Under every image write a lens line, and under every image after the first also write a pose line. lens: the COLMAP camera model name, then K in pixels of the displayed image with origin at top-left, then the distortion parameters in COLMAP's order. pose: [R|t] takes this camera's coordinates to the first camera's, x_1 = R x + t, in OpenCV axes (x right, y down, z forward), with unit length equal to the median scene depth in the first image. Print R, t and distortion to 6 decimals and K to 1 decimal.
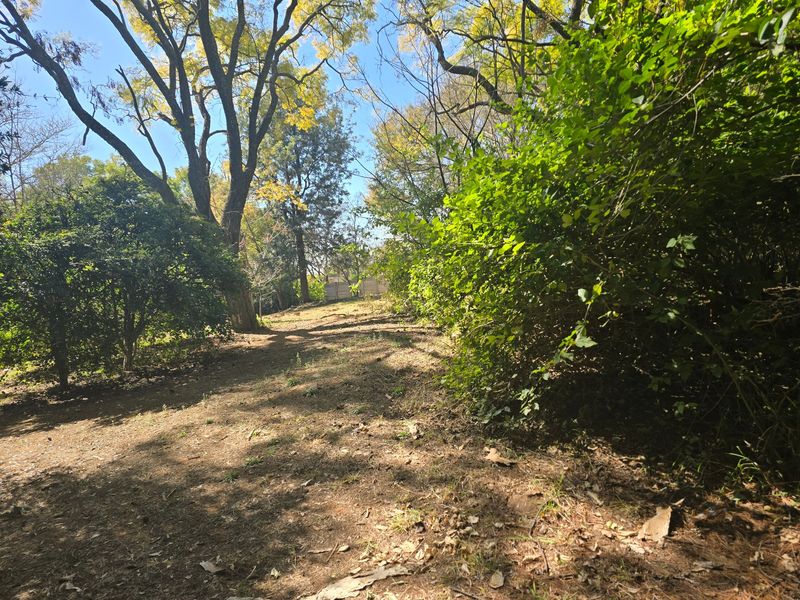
lens RADIAL K [[527.0, 0, 431.8], [0, 527.0, 315.0], [0, 0, 1]] dist [0.050417, -0.052515]
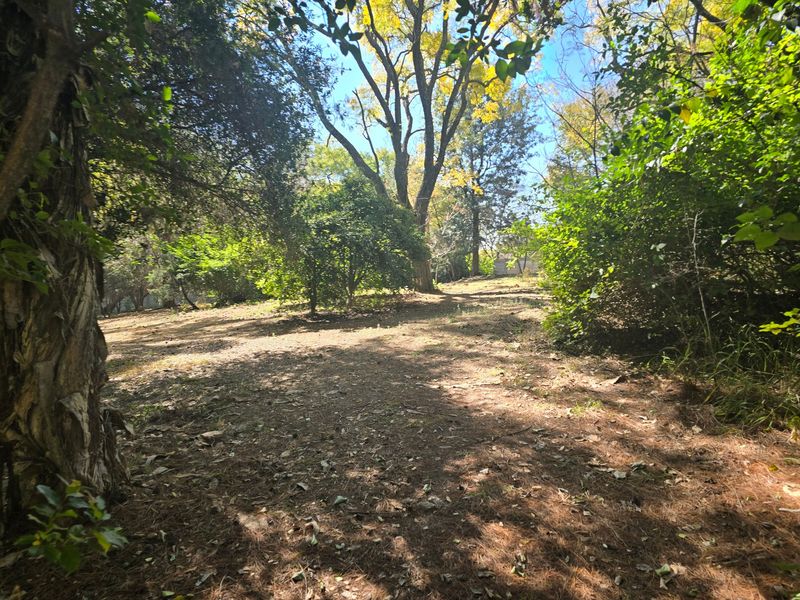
lens RADIAL K [[525.6, 0, 400.0], [0, 525.6, 300.0], [0, 0, 1]] dist [0.081914, -0.063766]
pose [[0.925143, 0.095032, -0.367532, 0.063608], [-0.089002, 0.995473, 0.033364, 0.012451], [0.369039, 0.001845, 0.929412, -0.202165]]
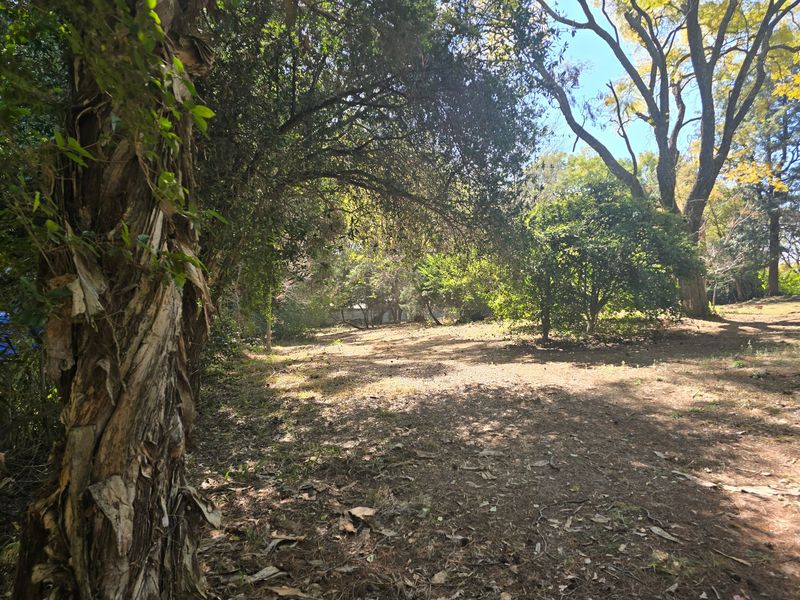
lens RADIAL K [[525.6, 0, 400.0], [0, 525.6, 300.0], [0, 0, 1]] dist [0.081914, -0.063766]
pose [[0.661822, 0.099501, -0.743029, 0.034114], [-0.097449, 0.994162, 0.046332, 0.005148], [0.743301, 0.041744, 0.667654, -0.109345]]
